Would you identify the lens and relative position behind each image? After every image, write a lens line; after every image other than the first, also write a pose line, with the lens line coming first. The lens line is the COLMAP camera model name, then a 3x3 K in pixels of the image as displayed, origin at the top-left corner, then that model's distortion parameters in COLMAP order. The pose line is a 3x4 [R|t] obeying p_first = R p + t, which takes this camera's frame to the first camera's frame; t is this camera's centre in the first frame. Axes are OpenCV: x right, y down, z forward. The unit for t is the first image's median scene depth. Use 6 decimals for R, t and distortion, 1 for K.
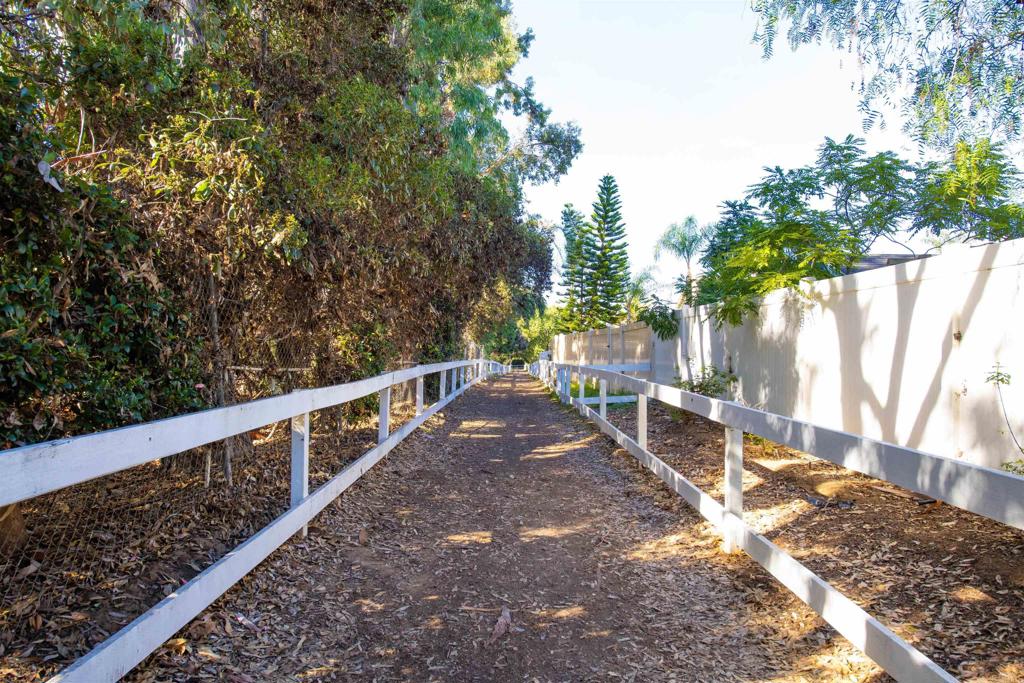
lens RADIAL K [[678.5, 0, 516.5], [0, 678.5, 342.4], [0, 0, 1]] dist [-0.011711, 0.004003]
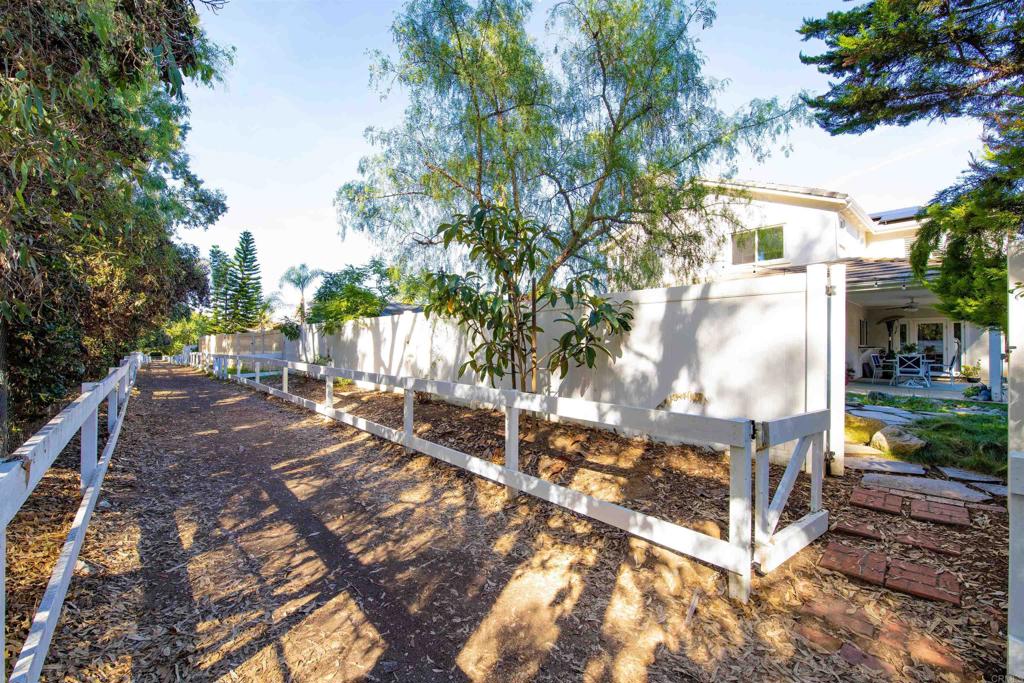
lens RADIAL K [[447.4, 0, 516.5], [0, 447.4, 341.5], [0, 0, 1]] dist [-0.012616, -0.000220]
pose [[0.762148, 0.005478, 0.647380, -0.062933], [-0.008400, 0.999964, 0.001427, -0.005191], [-0.647349, -0.006525, 0.762166, -0.200071]]
